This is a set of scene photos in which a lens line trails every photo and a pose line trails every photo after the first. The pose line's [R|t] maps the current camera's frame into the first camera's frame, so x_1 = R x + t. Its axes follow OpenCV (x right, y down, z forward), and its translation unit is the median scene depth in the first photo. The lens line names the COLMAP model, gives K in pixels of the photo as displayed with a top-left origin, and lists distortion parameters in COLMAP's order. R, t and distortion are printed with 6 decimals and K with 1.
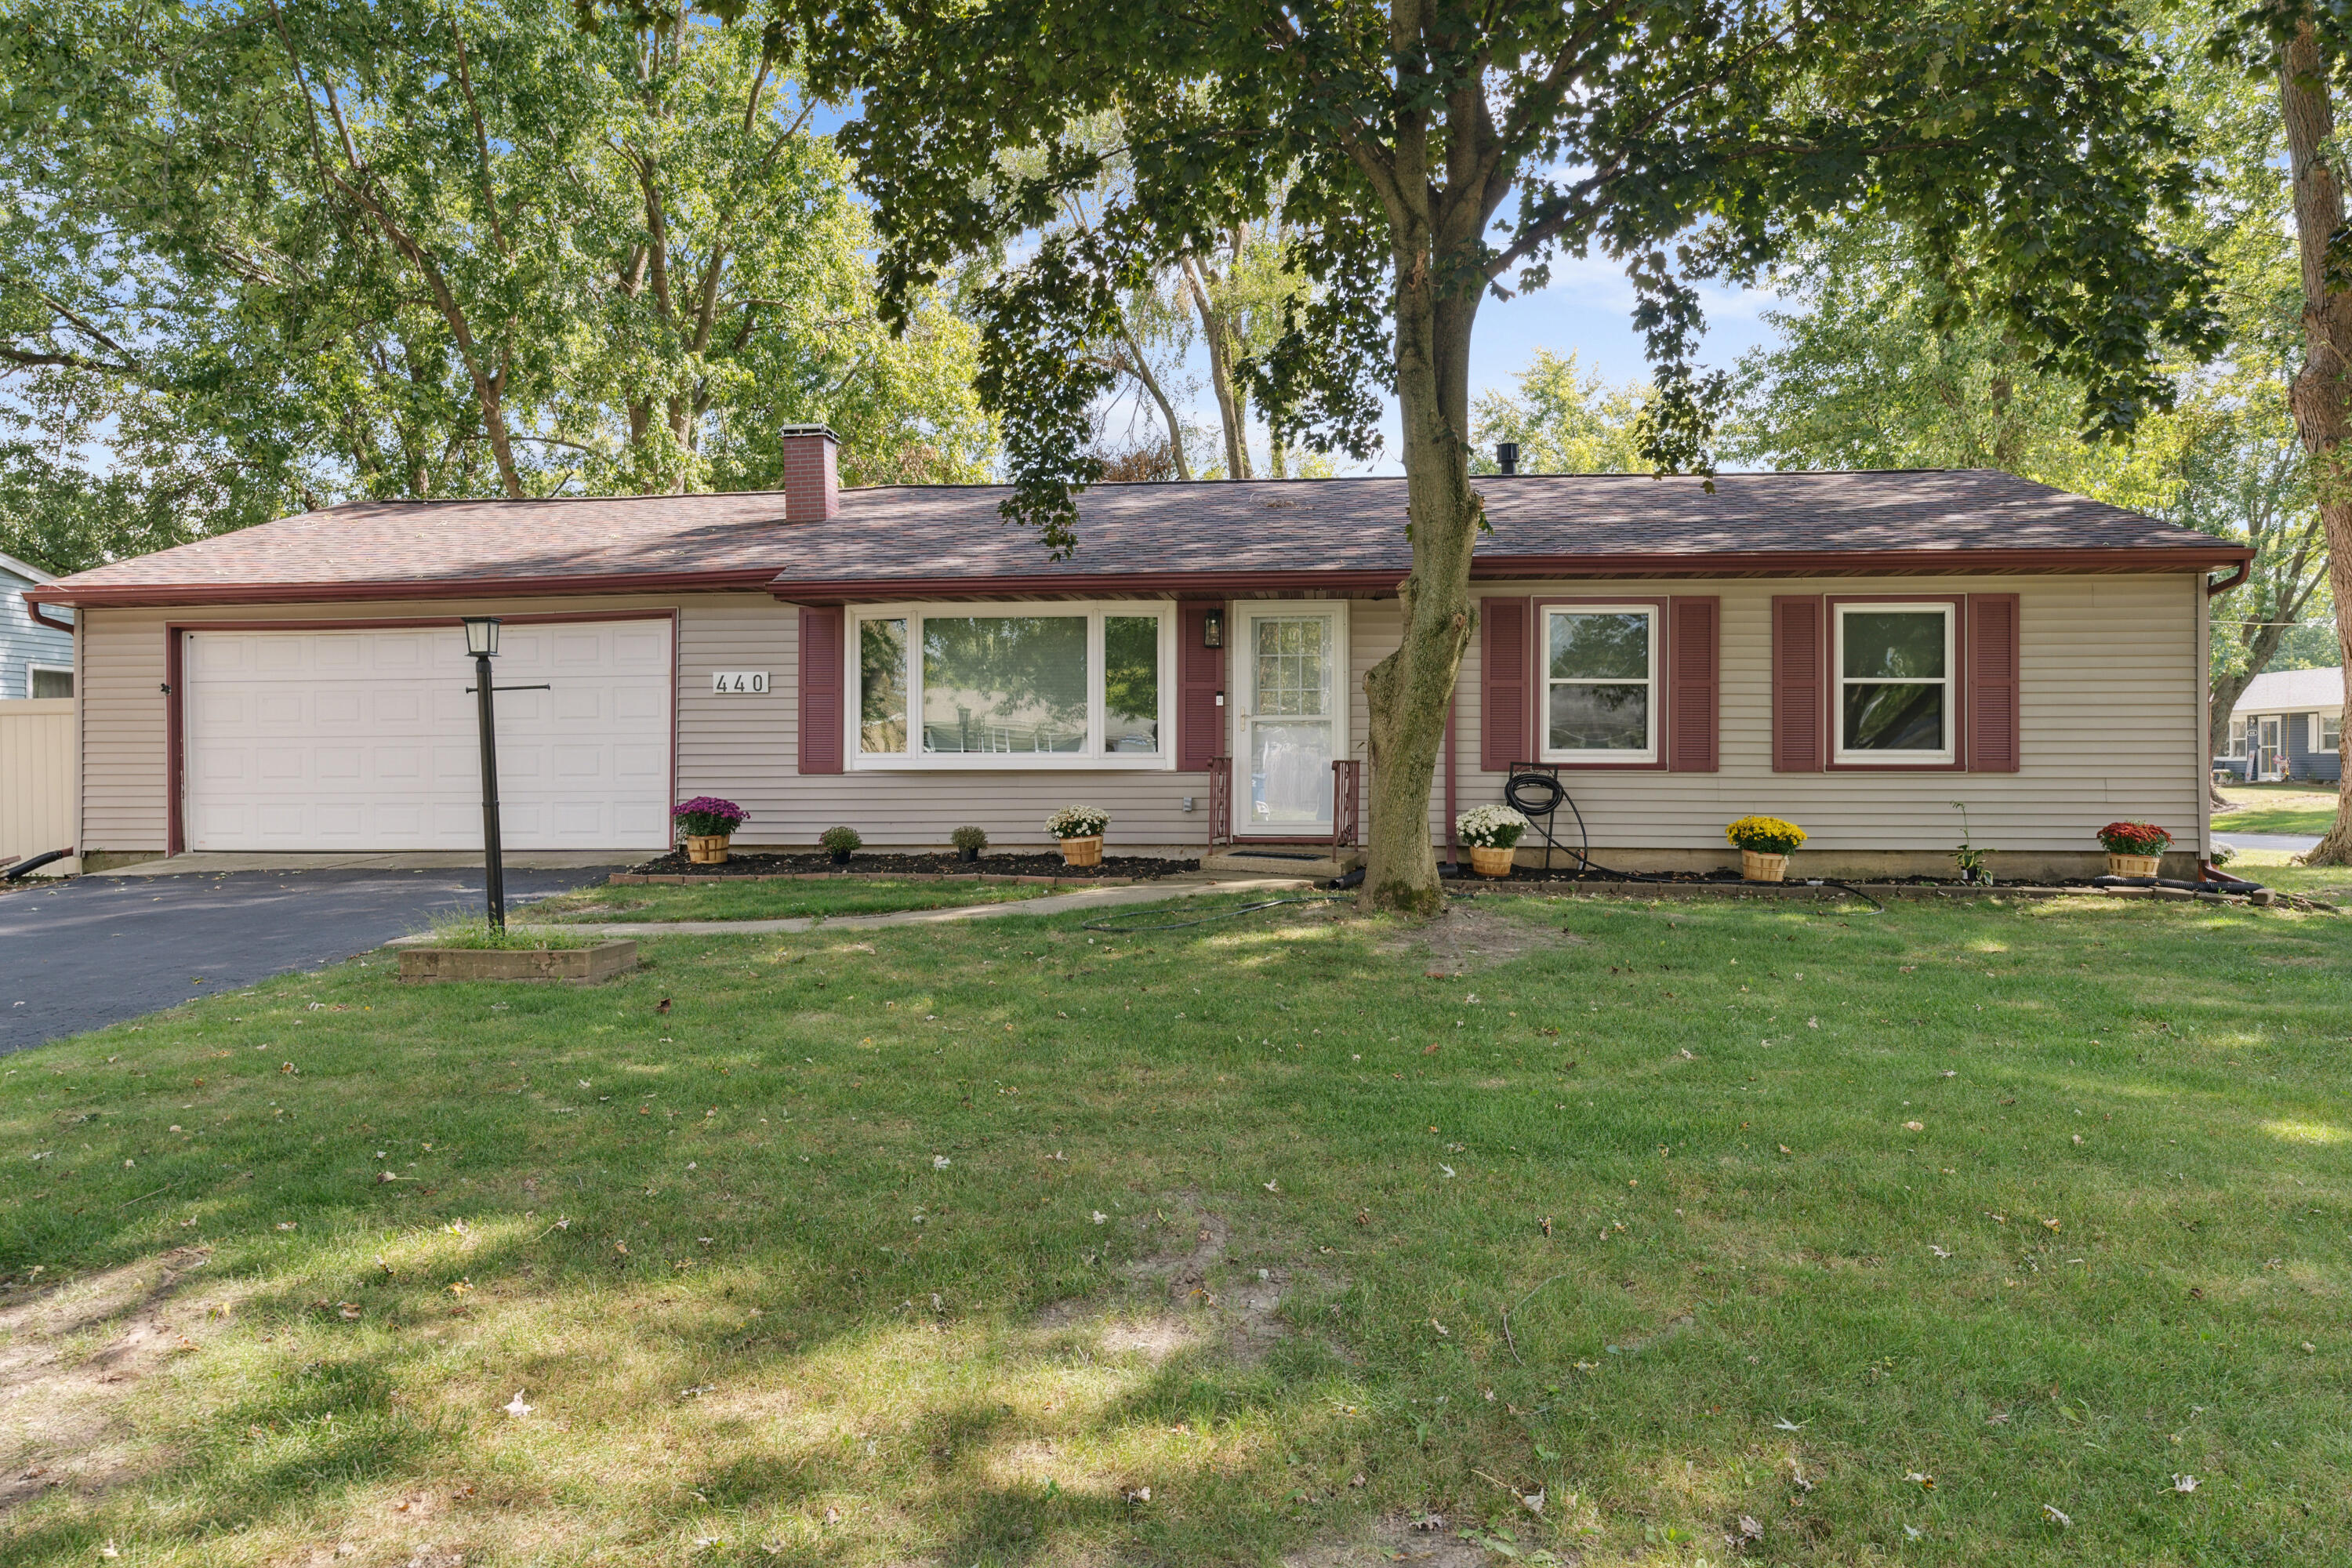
lens RADIAL K [[1572.7, 0, 1181.8], [0, 1572.7, 785.9], [0, 0, 1]] dist [-0.005194, 0.007030]
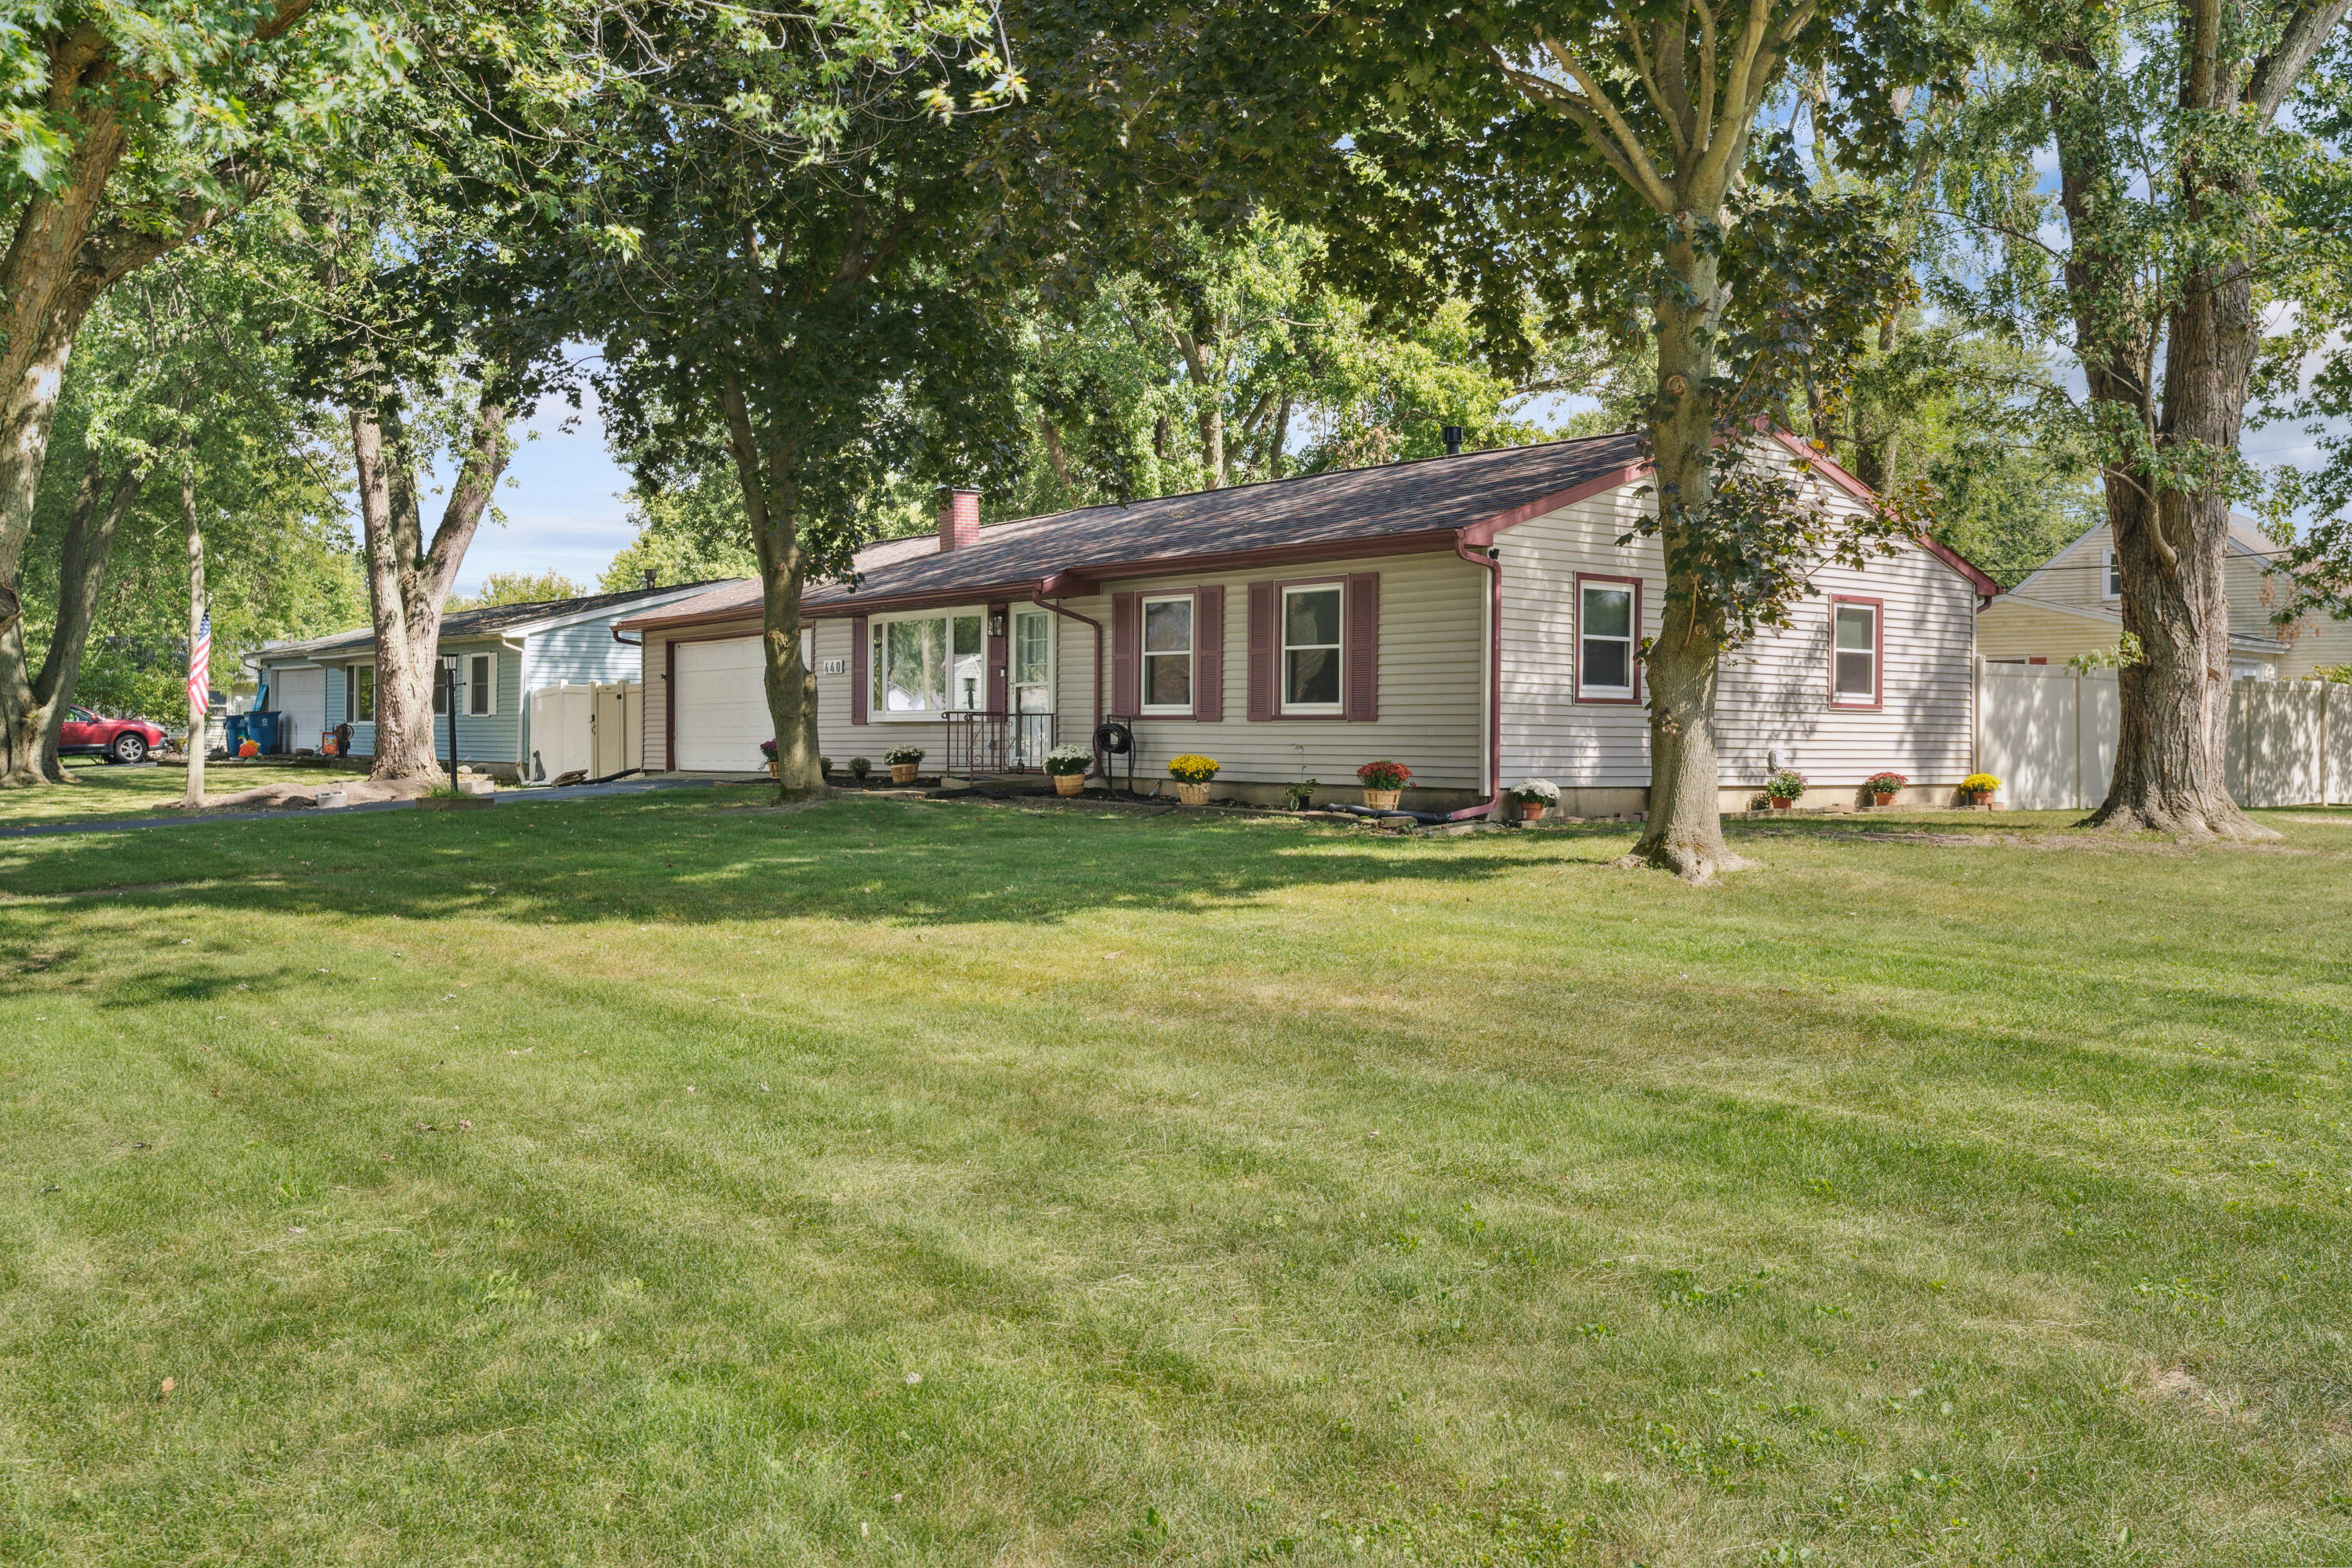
lens RADIAL K [[2125.1, 0, 1172.2], [0, 2125.1, 780.8], [0, 0, 1]] dist [-0.005559, -0.004249]
pose [[0.685563, 0.017101, -0.727812, 1.587812], [-0.007980, 0.999841, 0.015976, 0.012245], [0.727969, -0.005145, 0.685590, -0.227479]]
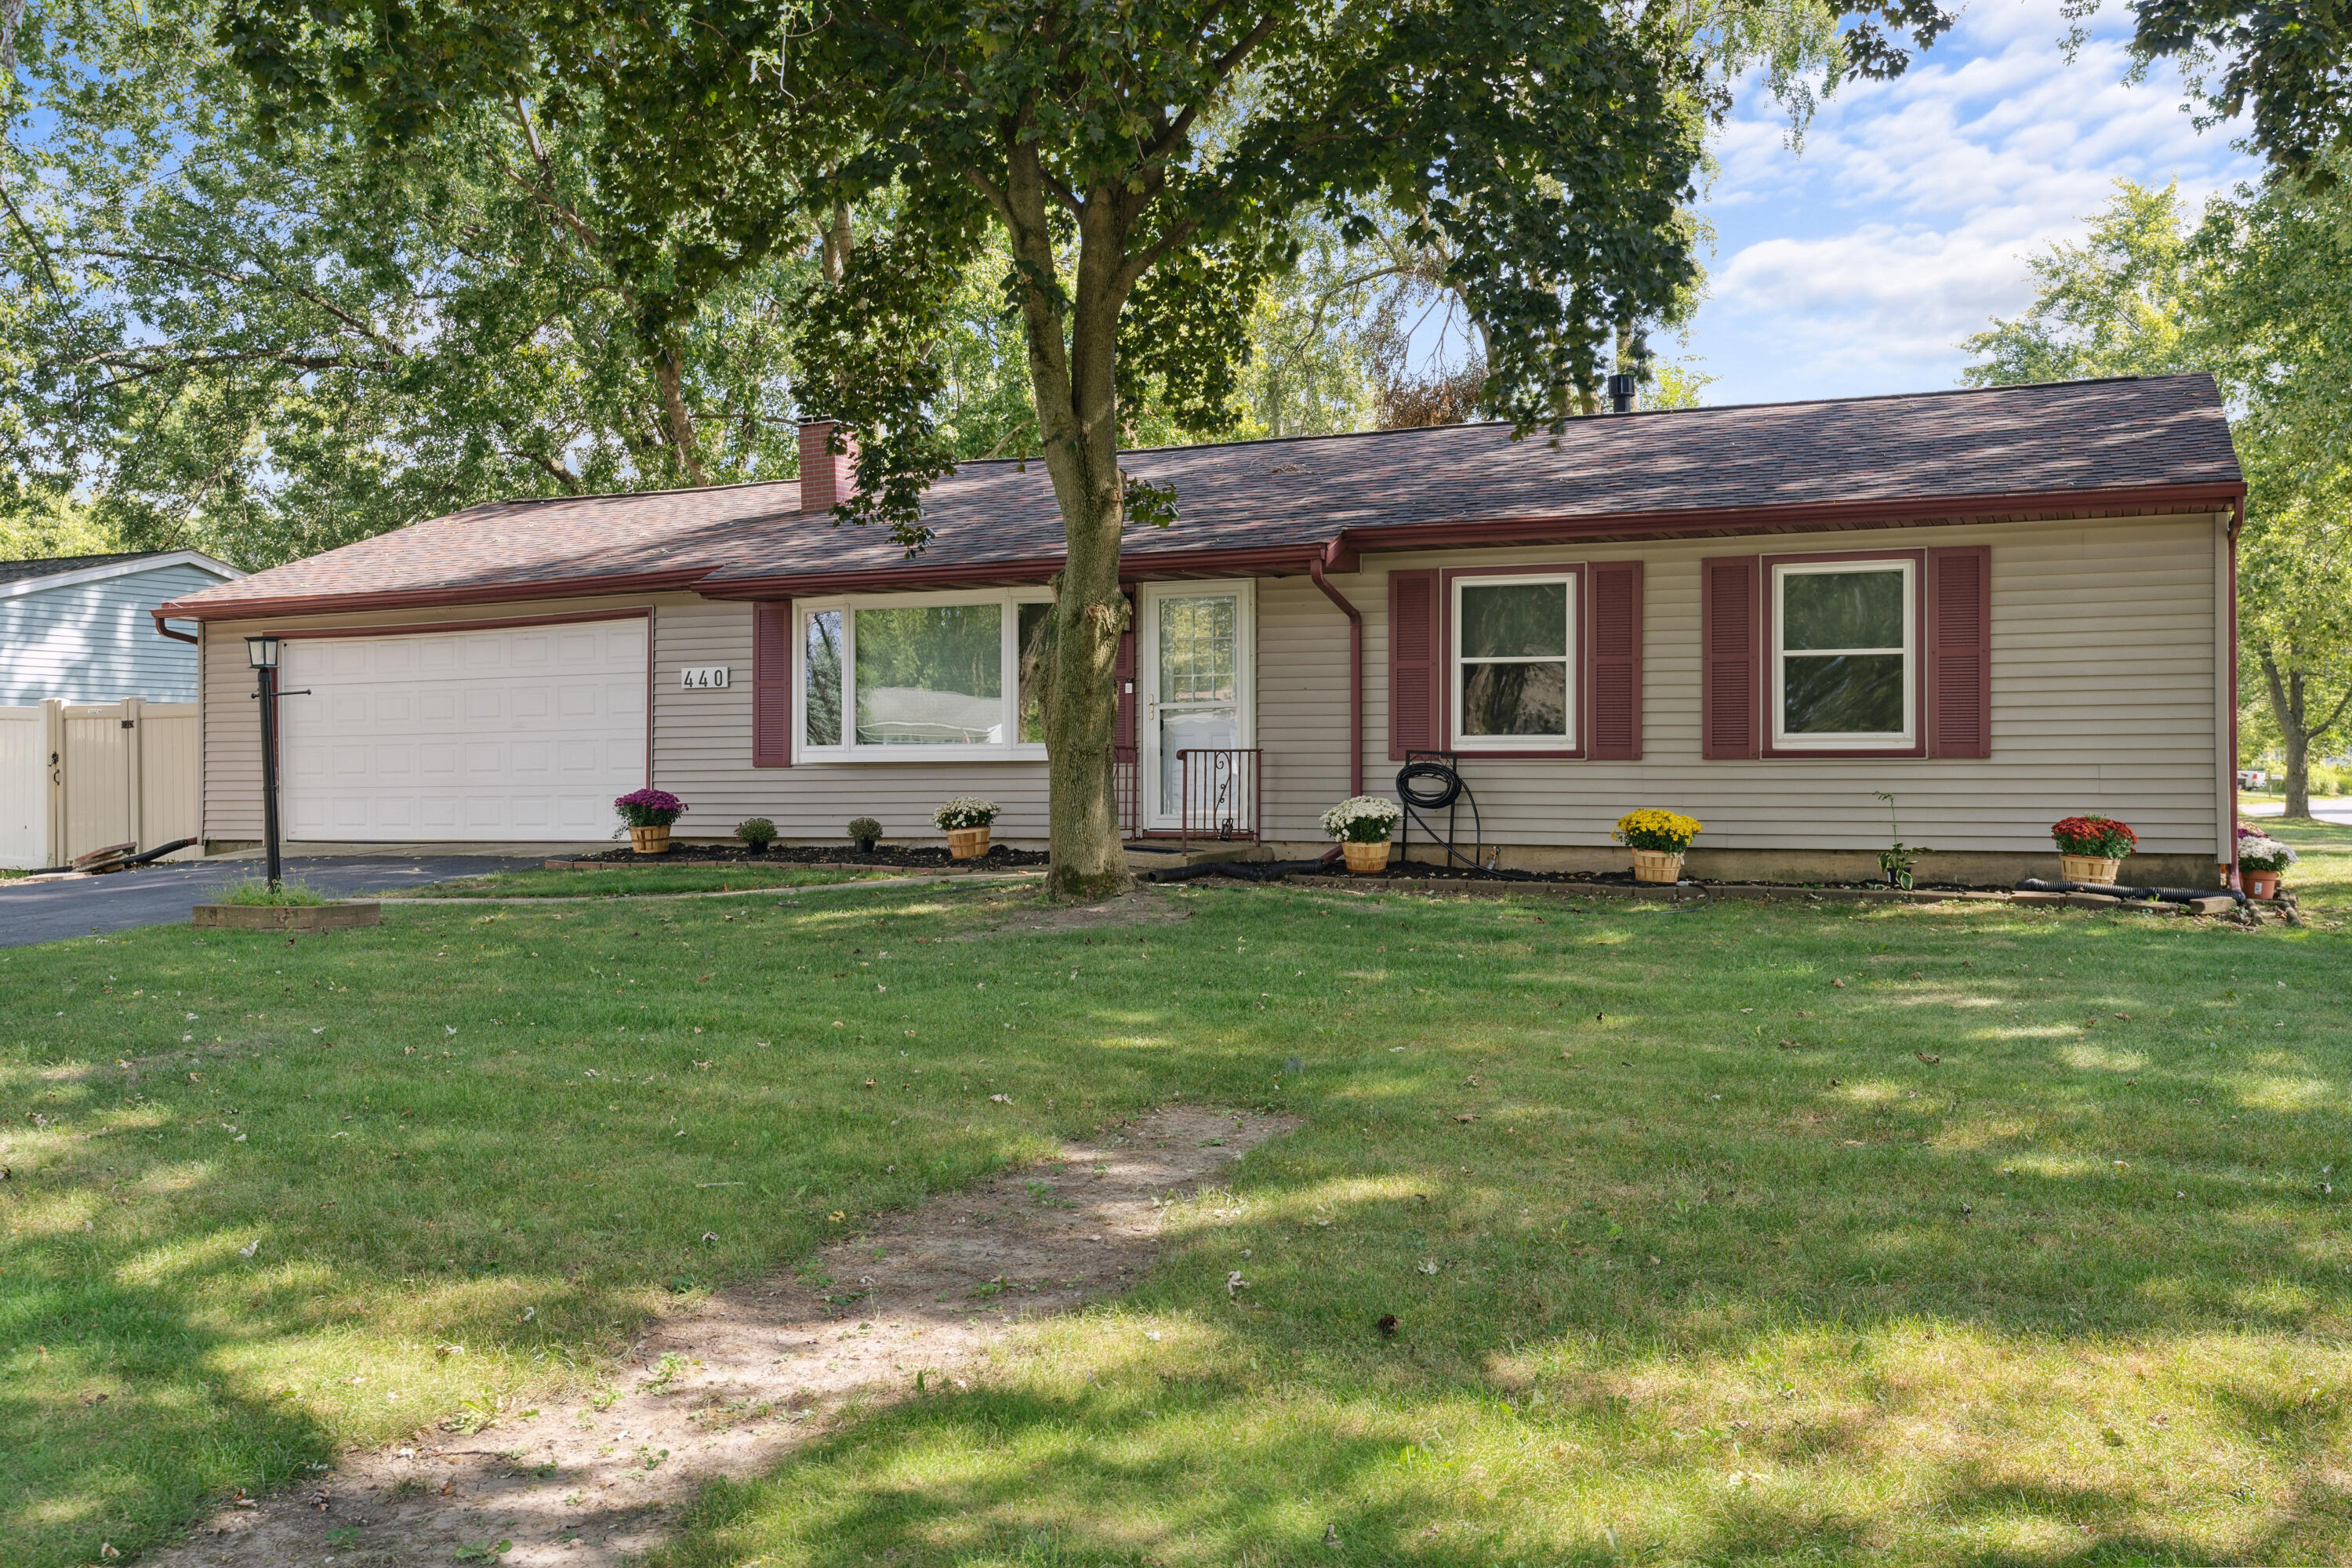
lens RADIAL K [[2125.1, 0, 1183.6], [0, 2125.1, 781.5], [0, 0, 1]] dist [-0.005559, -0.004249]
pose [[0.944646, -0.002150, -0.328083, 0.490295], [0.000248, 0.999983, -0.005841, 0.010120], [0.328090, 0.005437, 0.944631, -0.209390]]
